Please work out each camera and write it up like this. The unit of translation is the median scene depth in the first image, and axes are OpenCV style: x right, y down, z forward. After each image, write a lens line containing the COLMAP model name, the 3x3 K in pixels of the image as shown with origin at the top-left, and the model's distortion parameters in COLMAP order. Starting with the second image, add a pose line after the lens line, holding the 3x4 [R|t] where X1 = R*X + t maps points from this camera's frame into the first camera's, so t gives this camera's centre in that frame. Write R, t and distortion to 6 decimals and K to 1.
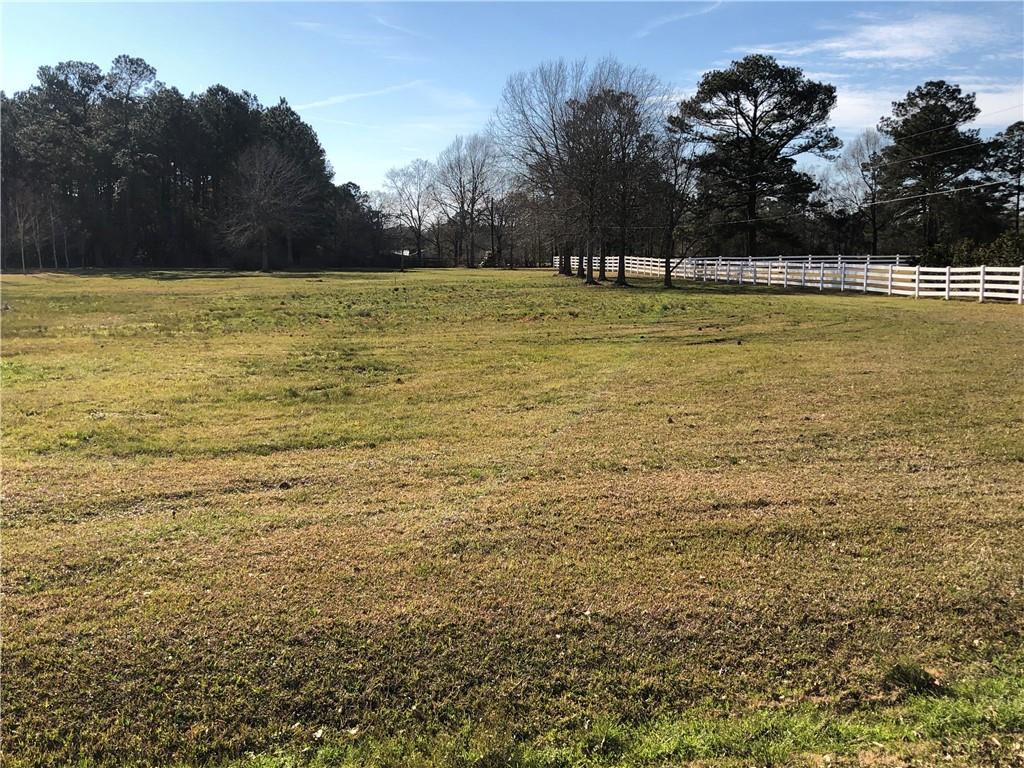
lens RADIAL K [[1091.9, 0, 512.0], [0, 1091.9, 384.0], [0, 0, 1]] dist [0.008792, -0.033362]
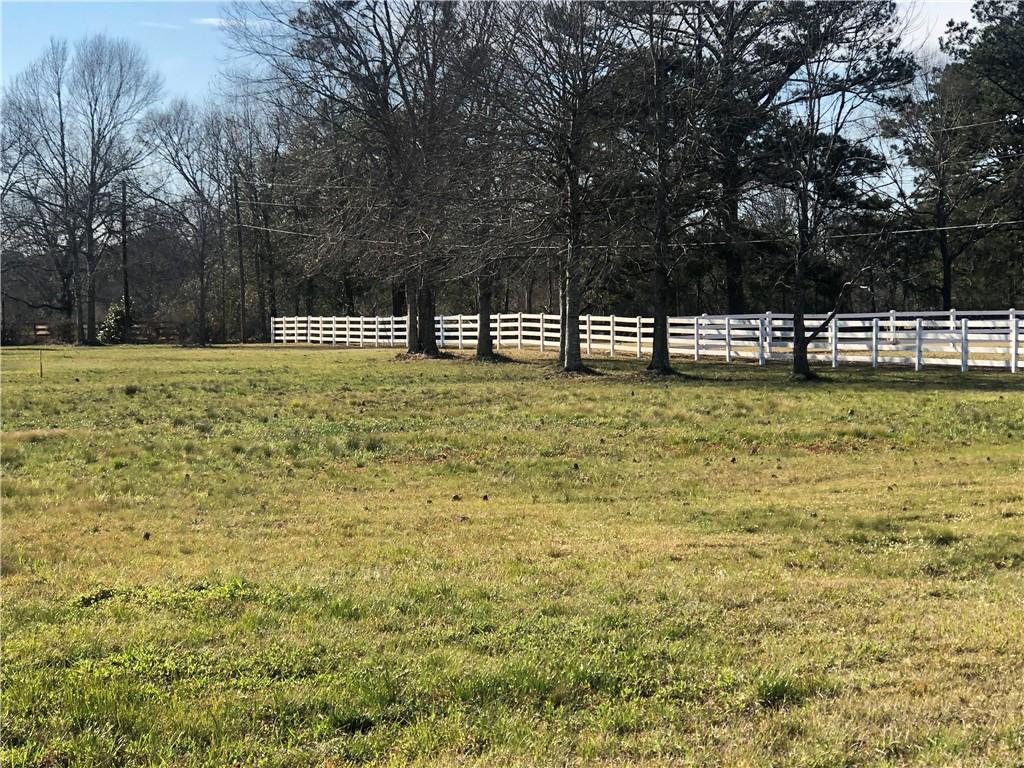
lens RADIAL K [[2433.1, 0, 512.0], [0, 2433.1, 384.0], [0, 0, 1]] dist [-0.022809, 0.404751]
pose [[0.972345, -0.011847, 0.233247, -0.102477], [0.033159, 0.995598, -0.087666, -0.002411], [-0.231182, 0.092976, 0.968458, 0.042369]]
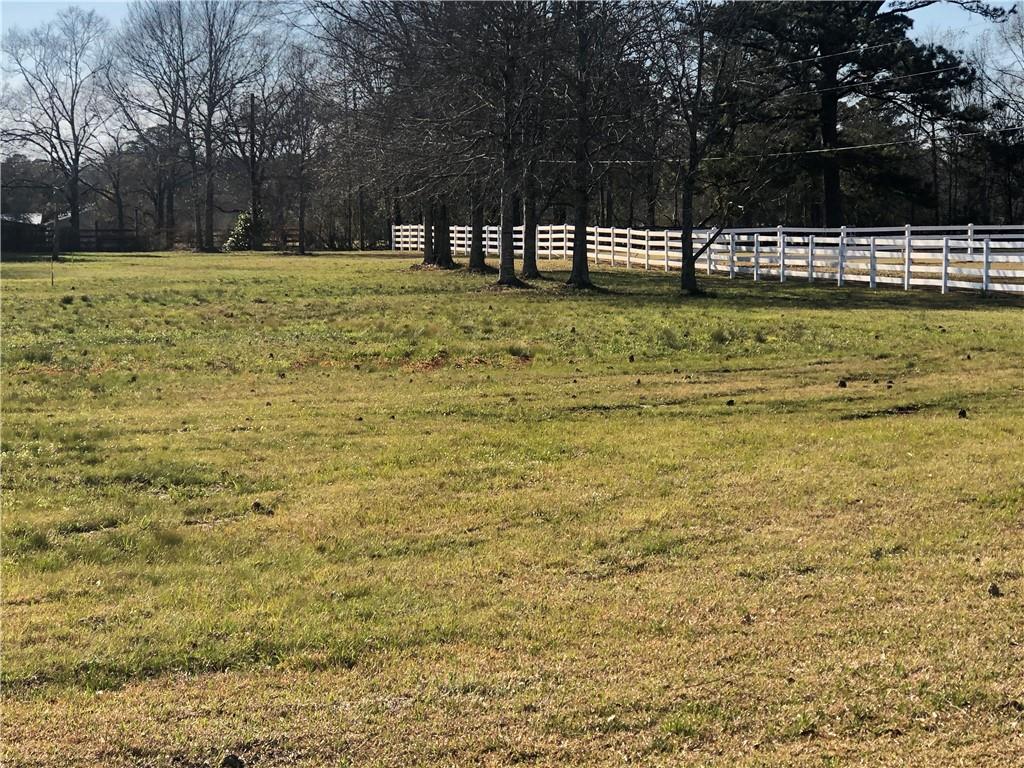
lens RADIAL K [[2433.1, 0, 512.0], [0, 2433.1, 384.0], [0, 0, 1]] dist [-0.022809, 0.404751]
pose [[0.994069, -0.005531, 0.108615, -0.024433], [0.011155, 0.998624, -0.051239, -0.000333], [-0.108182, 0.052146, 0.992762, 0.007053]]
